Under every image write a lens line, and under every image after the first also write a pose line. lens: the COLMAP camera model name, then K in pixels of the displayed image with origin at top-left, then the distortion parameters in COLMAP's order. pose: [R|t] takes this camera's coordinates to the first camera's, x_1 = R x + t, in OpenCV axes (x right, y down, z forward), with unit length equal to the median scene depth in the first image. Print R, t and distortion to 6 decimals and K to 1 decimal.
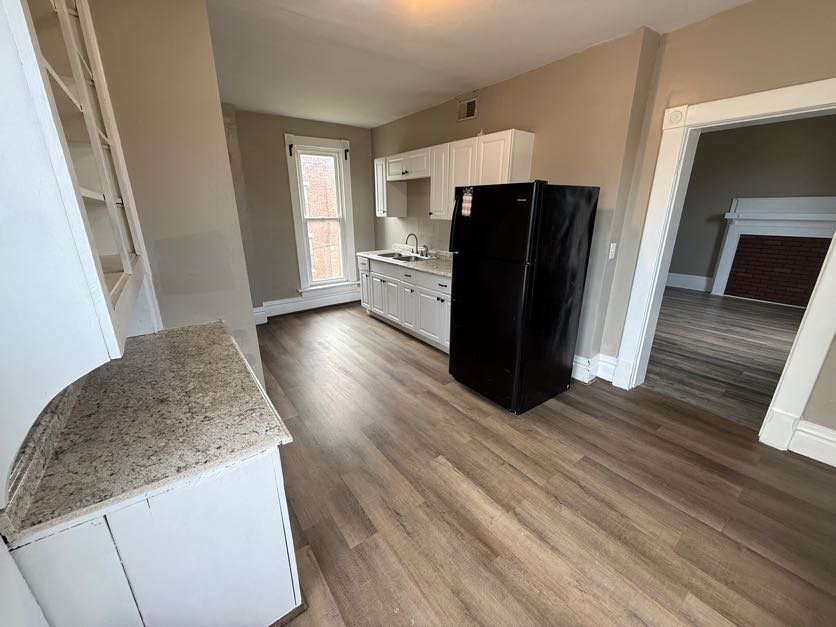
lens RADIAL K [[333.5, 0, 419.7], [0, 333.5, 313.3], [0, 0, 1]] dist [0.010866, 0.000355]
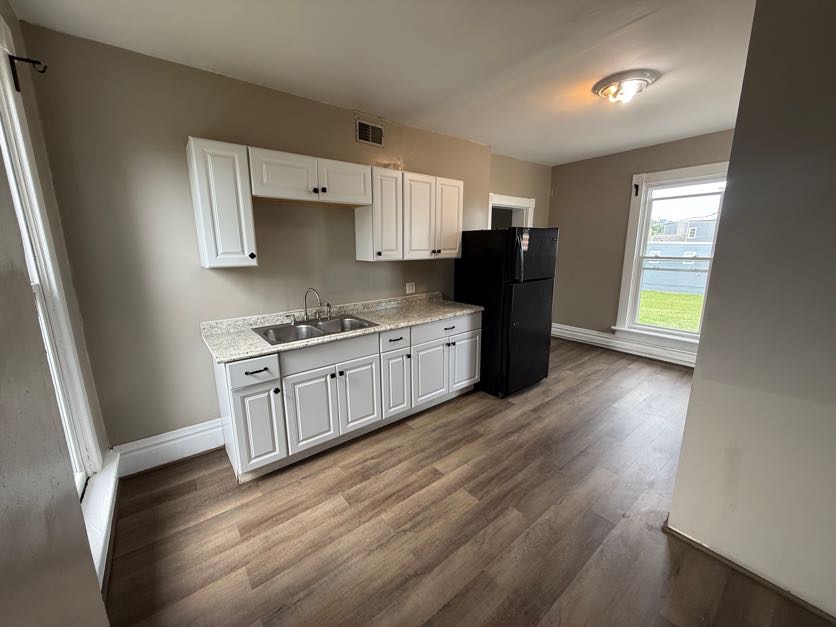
lens RADIAL K [[333.5, 0, 419.3], [0, 333.5, 311.8], [0, 0, 1]] dist [0.010866, 0.000355]
pose [[-0.032015, -0.201510, 0.978963, -1.102953], [0.310710, 0.928929, 0.201372, -0.454713], [-0.949966, 0.310620, 0.032871, 1.408422]]
